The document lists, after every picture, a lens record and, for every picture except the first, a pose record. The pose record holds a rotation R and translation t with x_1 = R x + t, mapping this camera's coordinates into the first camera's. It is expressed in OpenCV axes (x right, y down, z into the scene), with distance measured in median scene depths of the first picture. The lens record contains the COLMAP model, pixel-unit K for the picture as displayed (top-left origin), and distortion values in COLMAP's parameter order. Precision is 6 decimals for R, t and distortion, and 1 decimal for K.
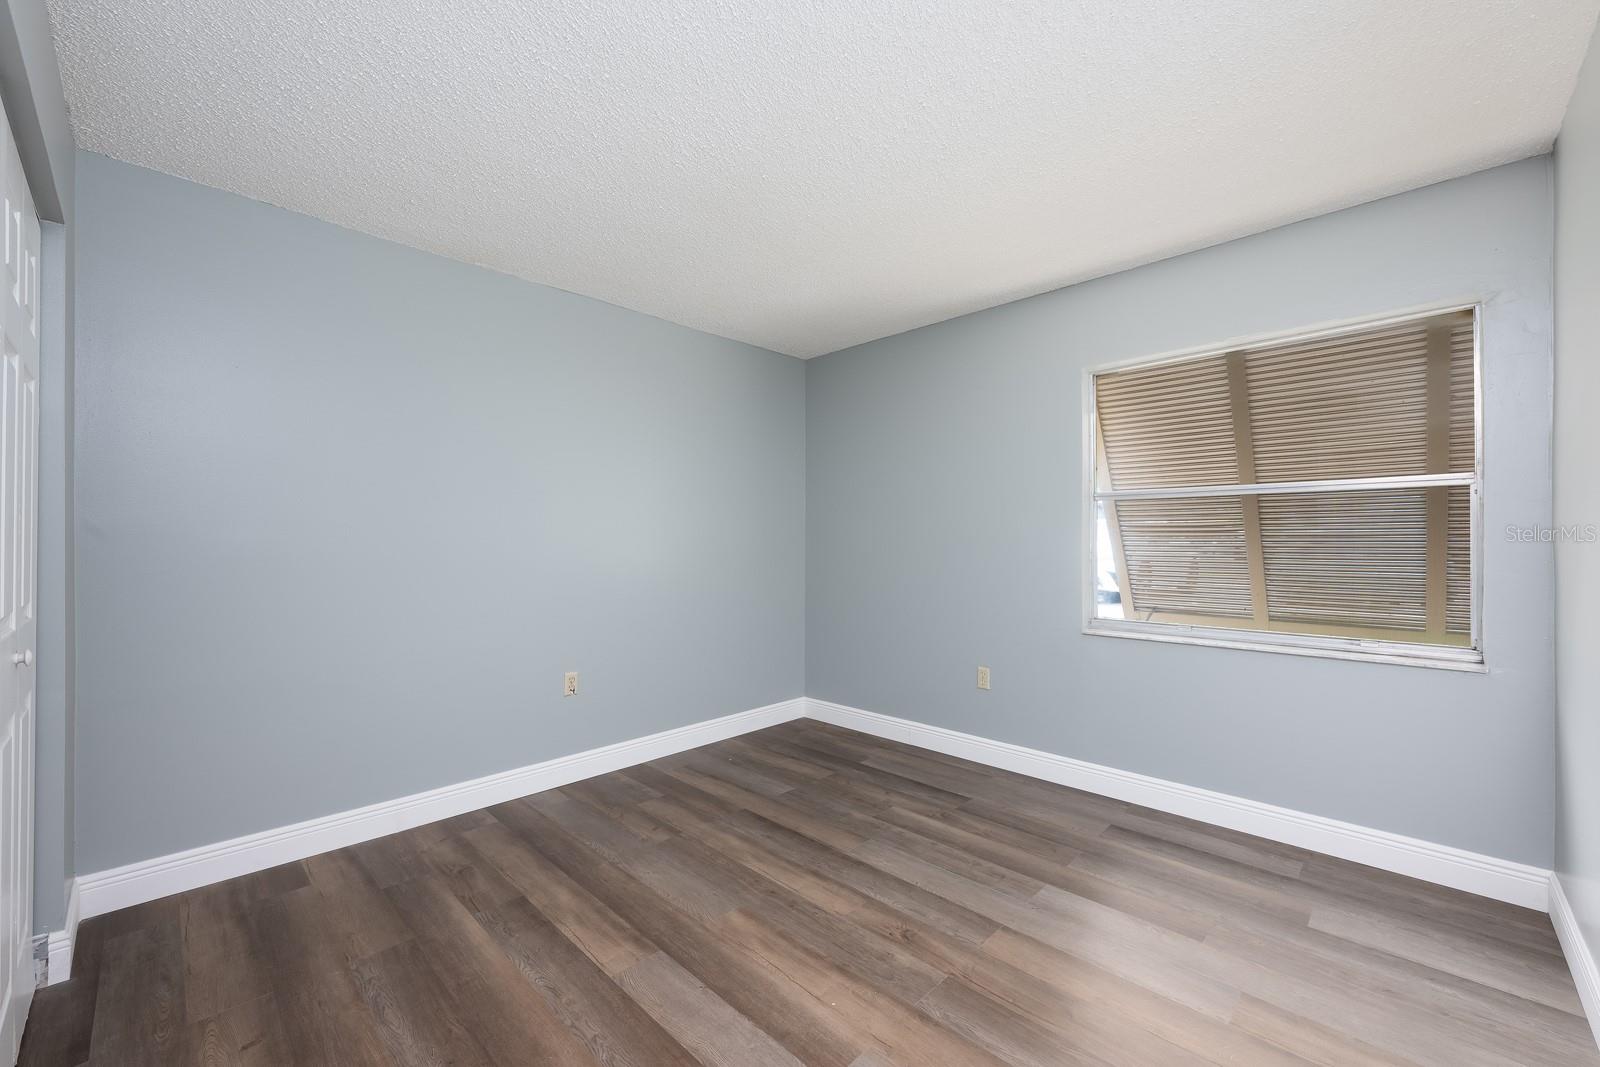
lens RADIAL K [[634.8, 0, 797.6], [0, 634.8, 537.2], [0, 0, 1]] dist [-0.000715, -0.000057]
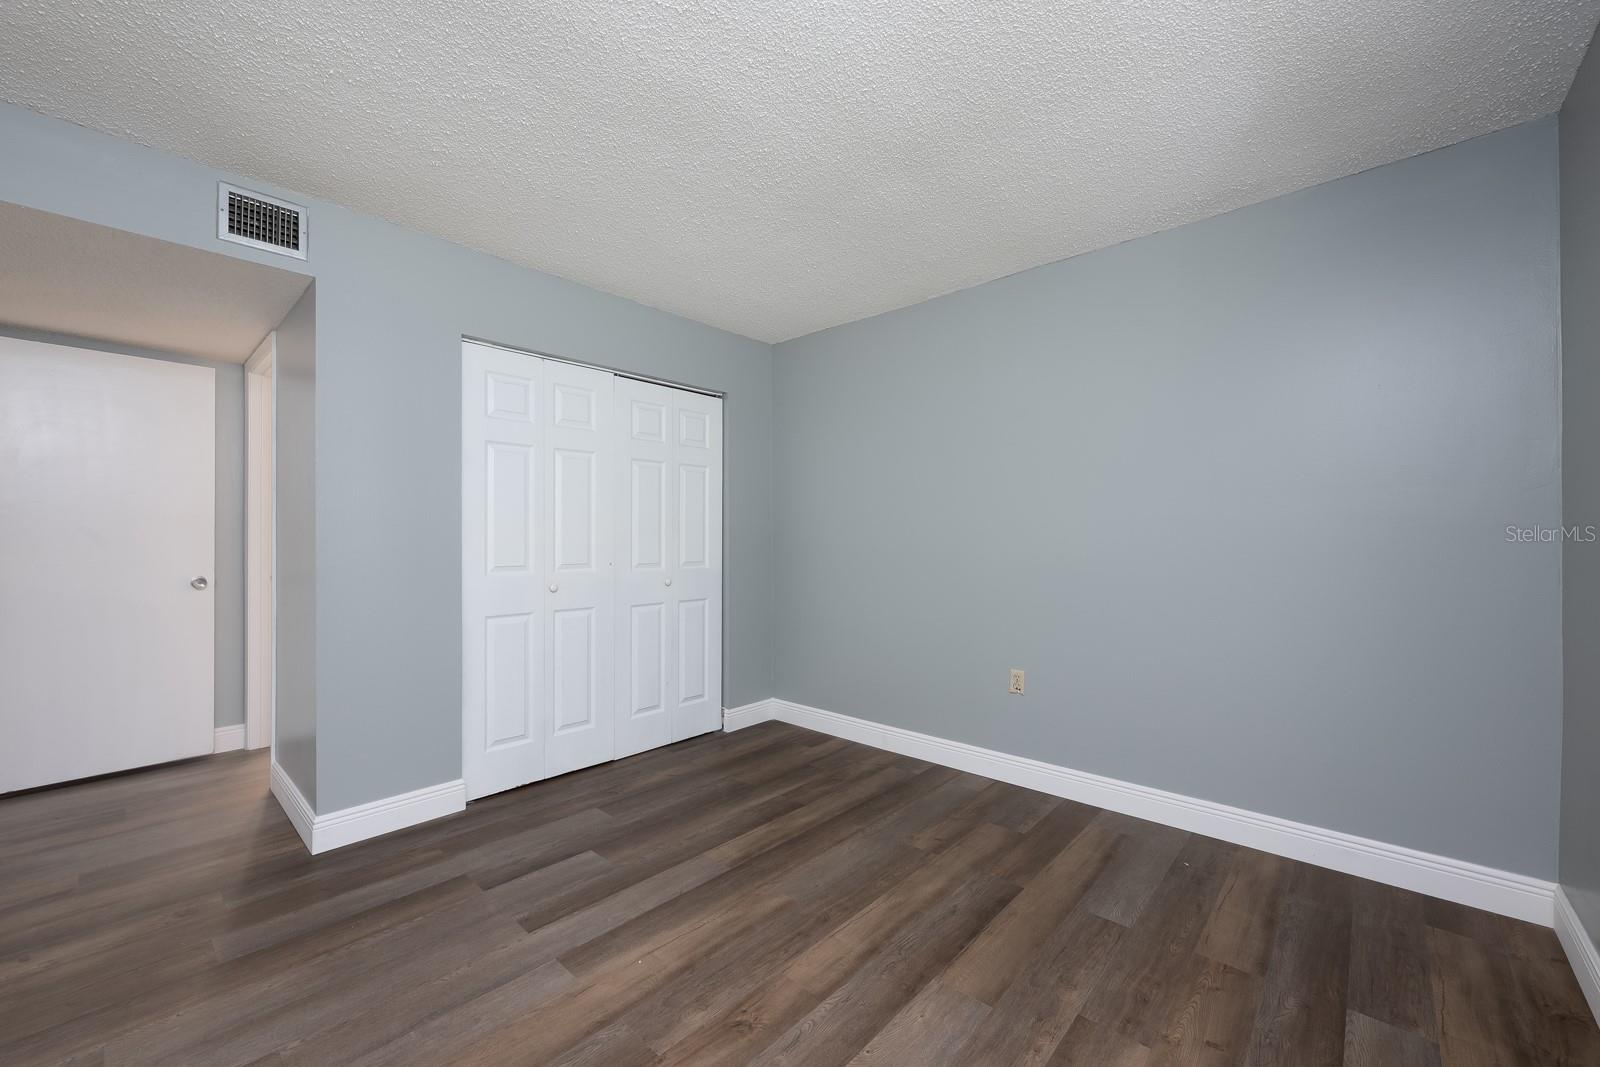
lens RADIAL K [[634.8, 0, 797.6], [0, 634.8, 537.2], [0, 0, 1]] dist [-0.000715, -0.000057]
pose [[0.037856, -0.000717, -0.999283, 0.764023], [0.010367, 0.999946, -0.000325, 0.011404], [0.999229, -0.010347, 0.037861, 0.823949]]
